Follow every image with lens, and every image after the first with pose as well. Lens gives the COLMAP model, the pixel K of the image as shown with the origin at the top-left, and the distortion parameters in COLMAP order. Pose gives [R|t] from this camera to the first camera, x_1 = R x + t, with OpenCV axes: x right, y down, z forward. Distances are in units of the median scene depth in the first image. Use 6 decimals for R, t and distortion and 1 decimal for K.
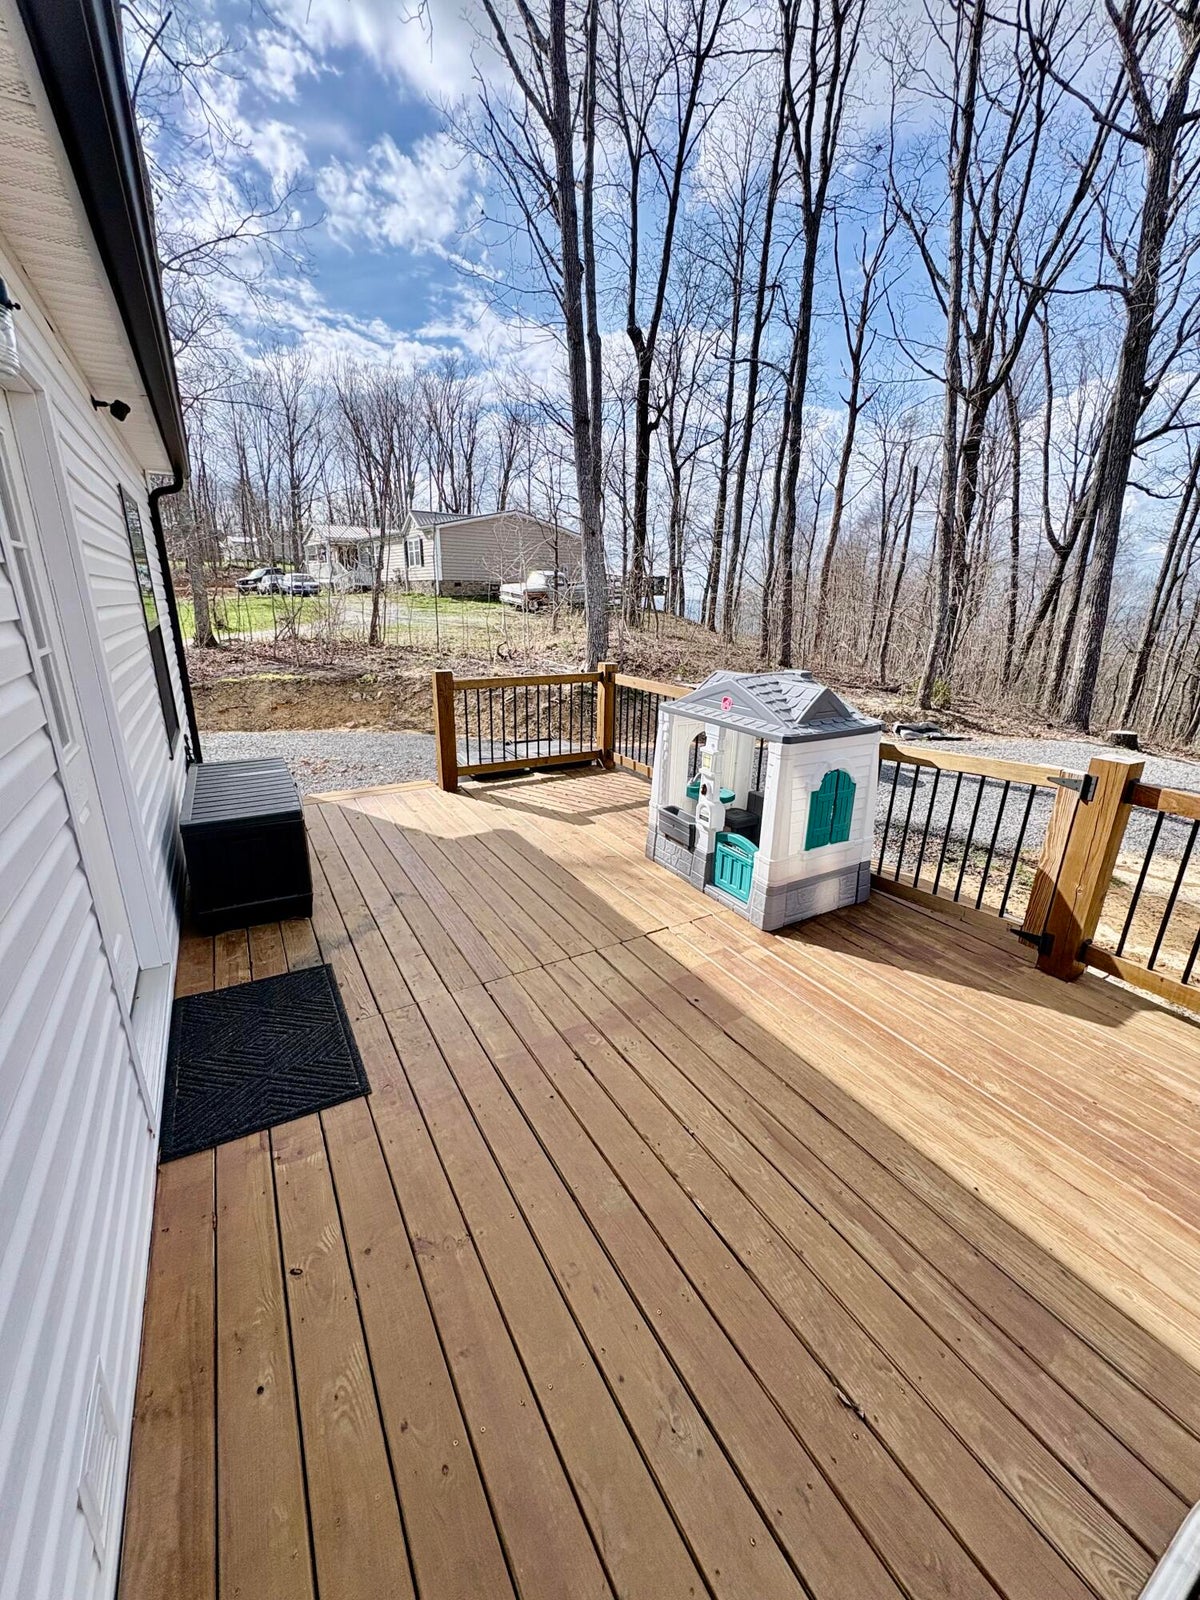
lens RADIAL K [[636.8, 0, 600.7], [0, 636.8, 805.1], [0, 0, 1]] dist [-0.002333, 0.000689]
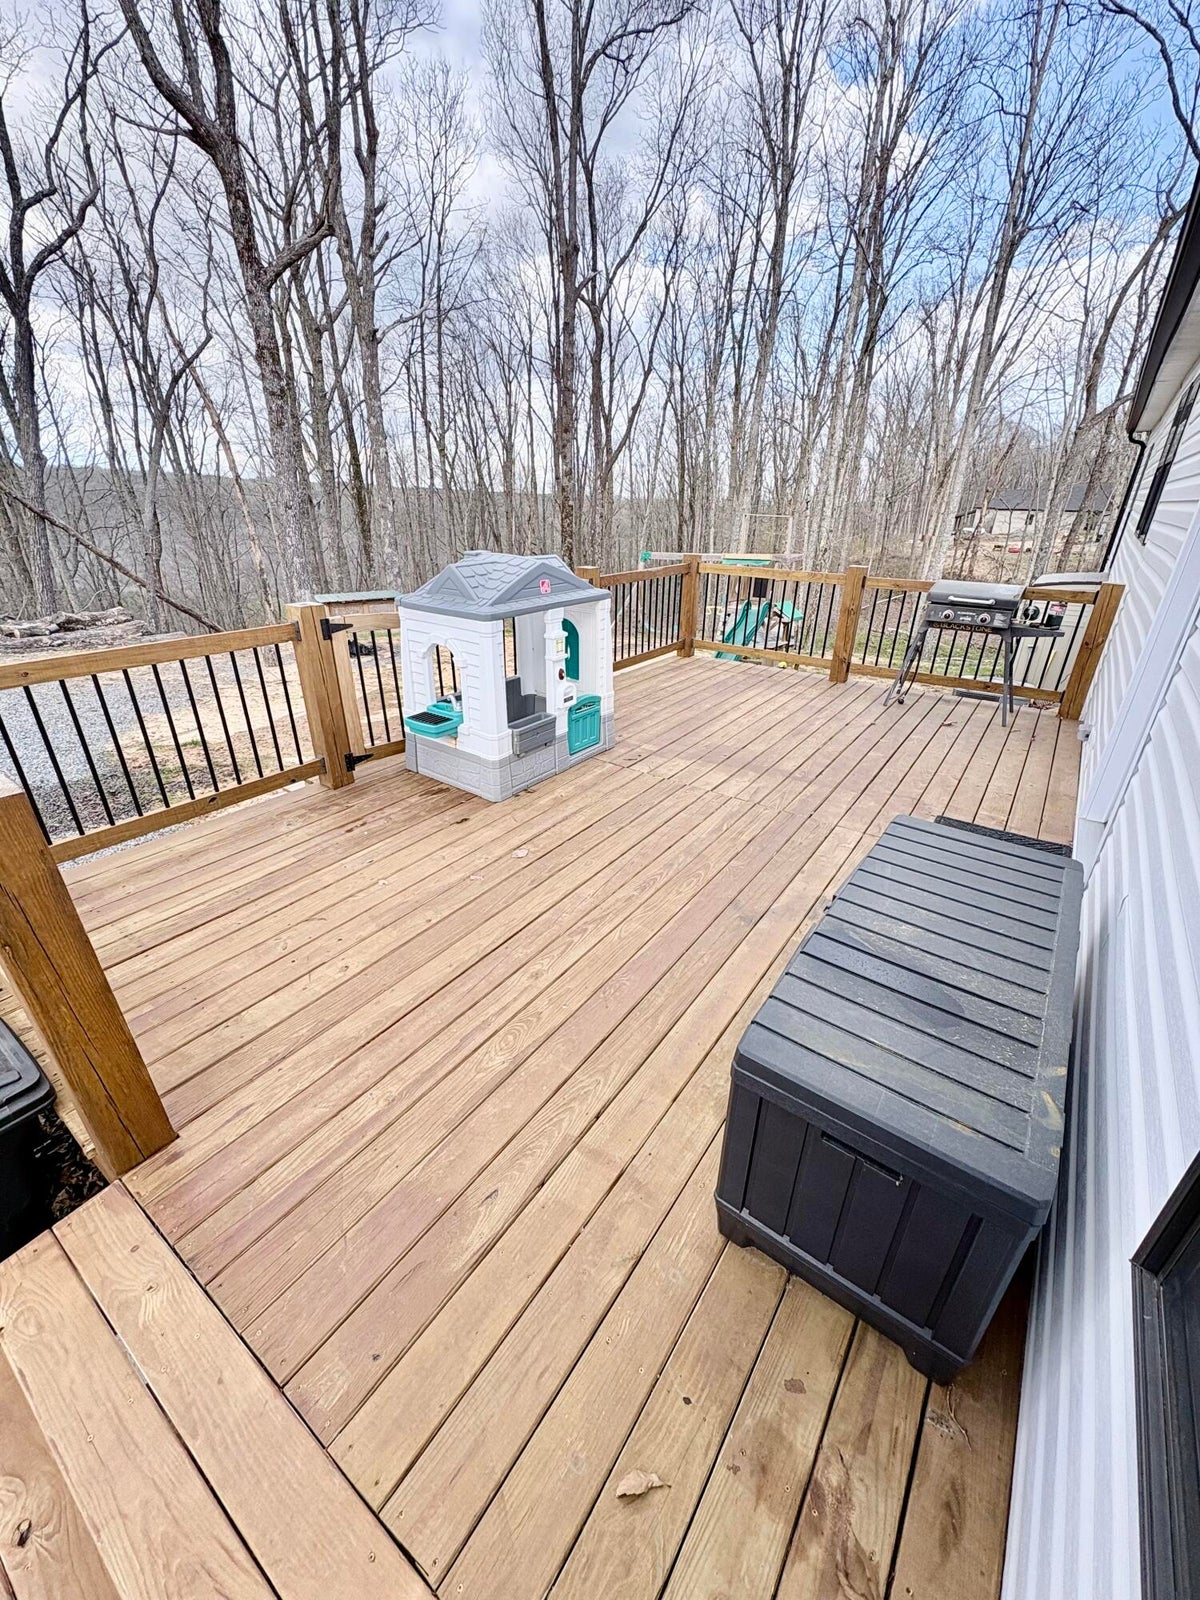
lens RADIAL K [[636.8, 0, 603.5], [0, 636.8, 793.9], [0, 0, 1]] dist [-0.002333, 0.000689]
pose [[-0.403089, -0.432064, 0.806747, -1.137801], [0.259766, 0.791260, 0.553561, -0.614810], [-0.877520, 0.432699, -0.206713, 1.803428]]
